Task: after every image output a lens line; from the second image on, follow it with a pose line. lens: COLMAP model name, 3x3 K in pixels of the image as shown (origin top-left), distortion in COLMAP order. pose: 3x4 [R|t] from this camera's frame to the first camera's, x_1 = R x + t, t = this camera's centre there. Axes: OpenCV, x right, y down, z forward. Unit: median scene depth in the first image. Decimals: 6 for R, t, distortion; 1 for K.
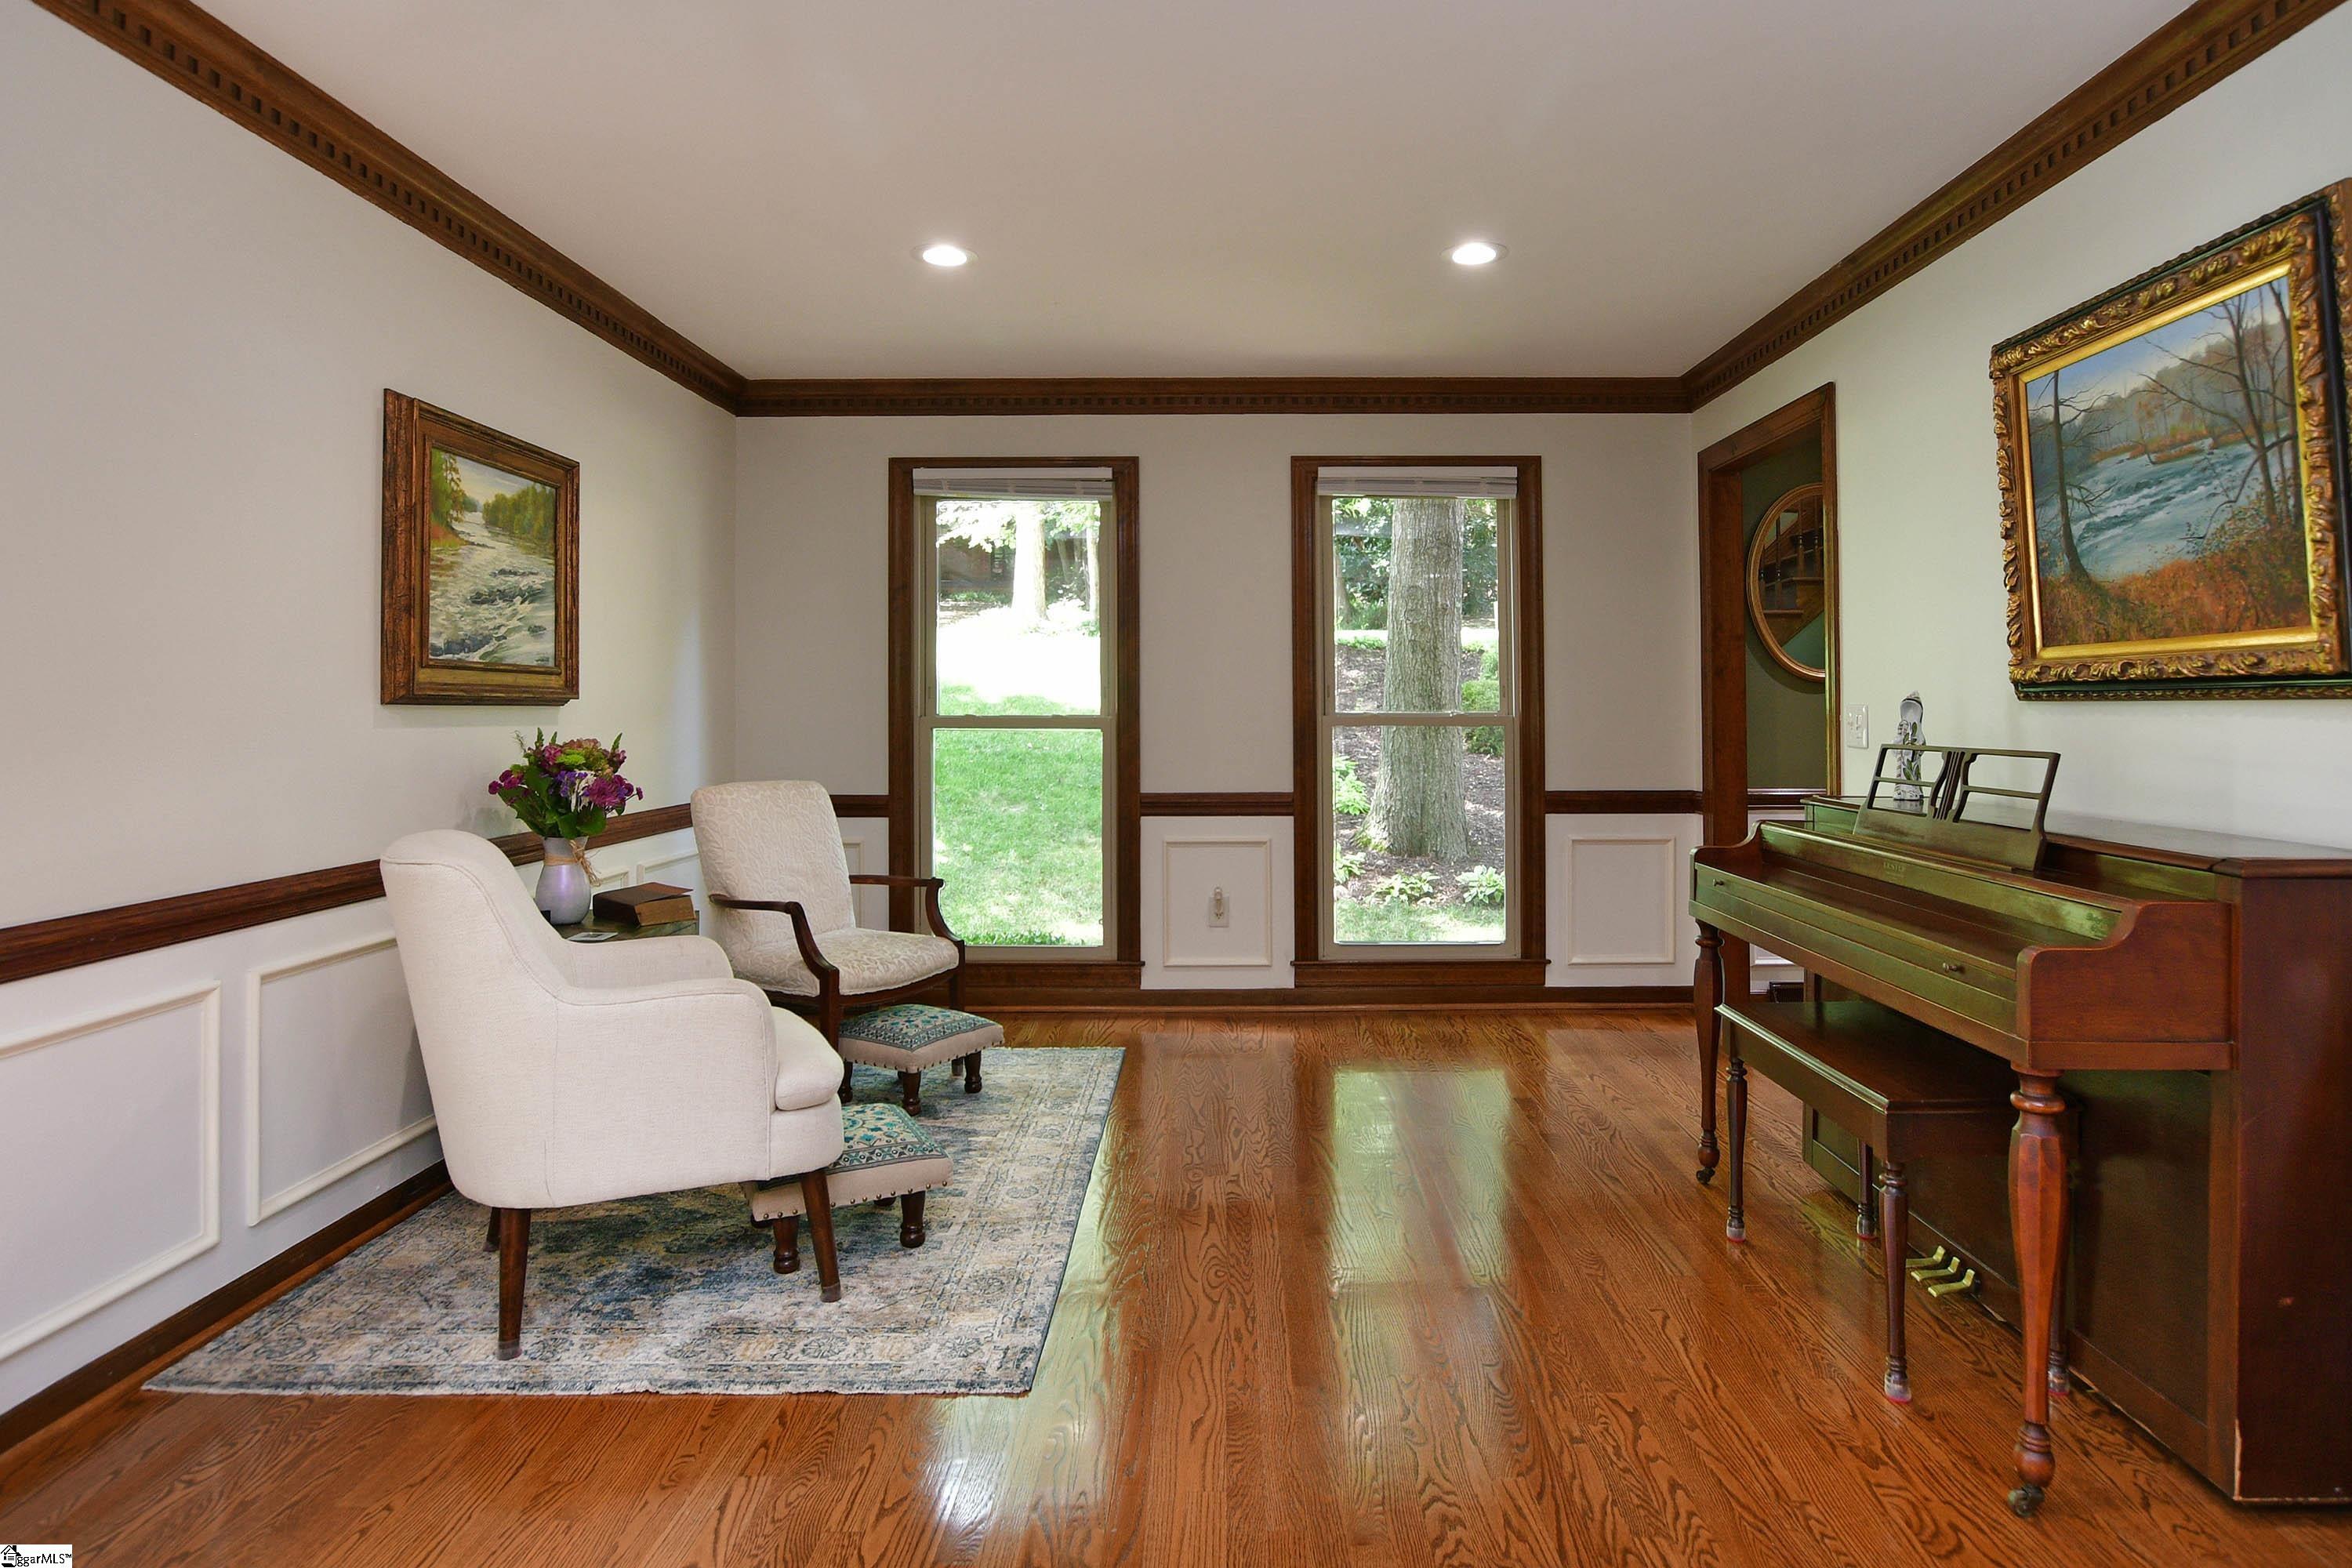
lens RADIAL K [[1282.5, 0, 1190.7], [0, 1282.5, 699.1], [0, 0, 1]] dist [-0.025732, -0.000768]
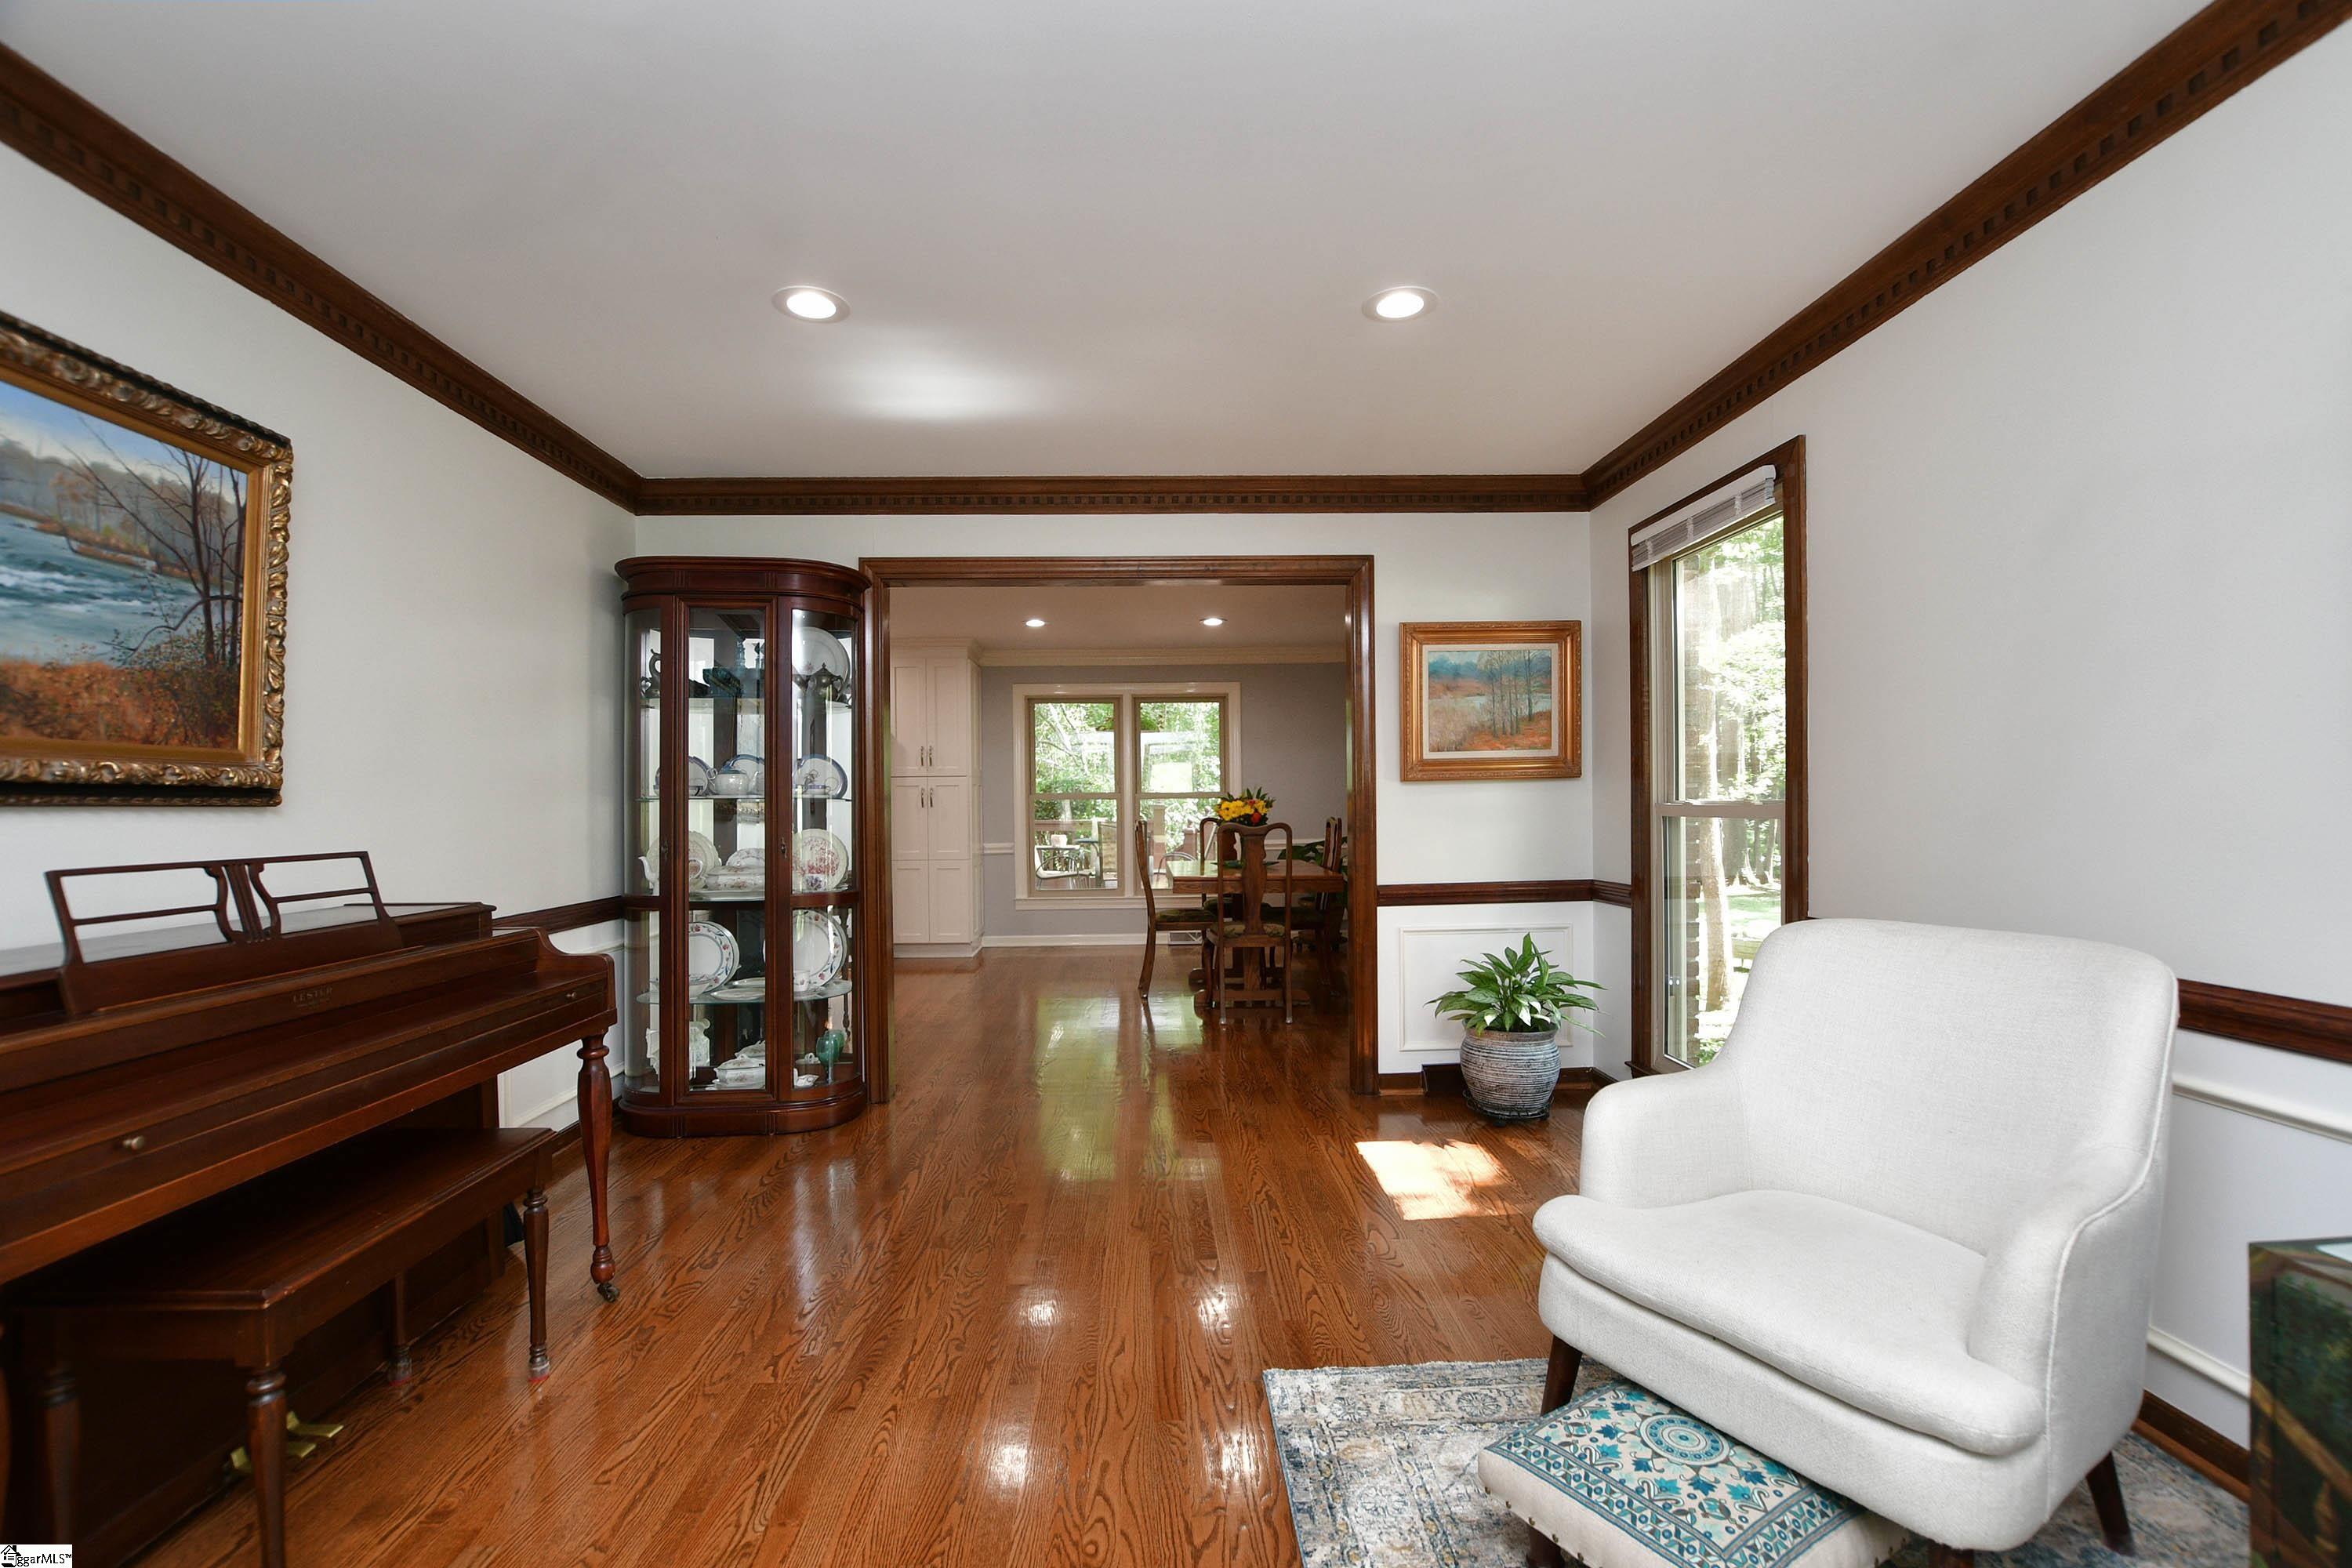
lens RADIAL K [[1042.7, 0, 1178.3], [0, 1042.7, 798.2], [0, 0, 1]] dist [-0.002735, -0.000357]
pose [[-0.996828, 0.015465, -0.078064, 0.016462], [0.016868, 0.999707, -0.017346, 0.023353], [0.077773, -0.018608, -0.996797, 1.949343]]
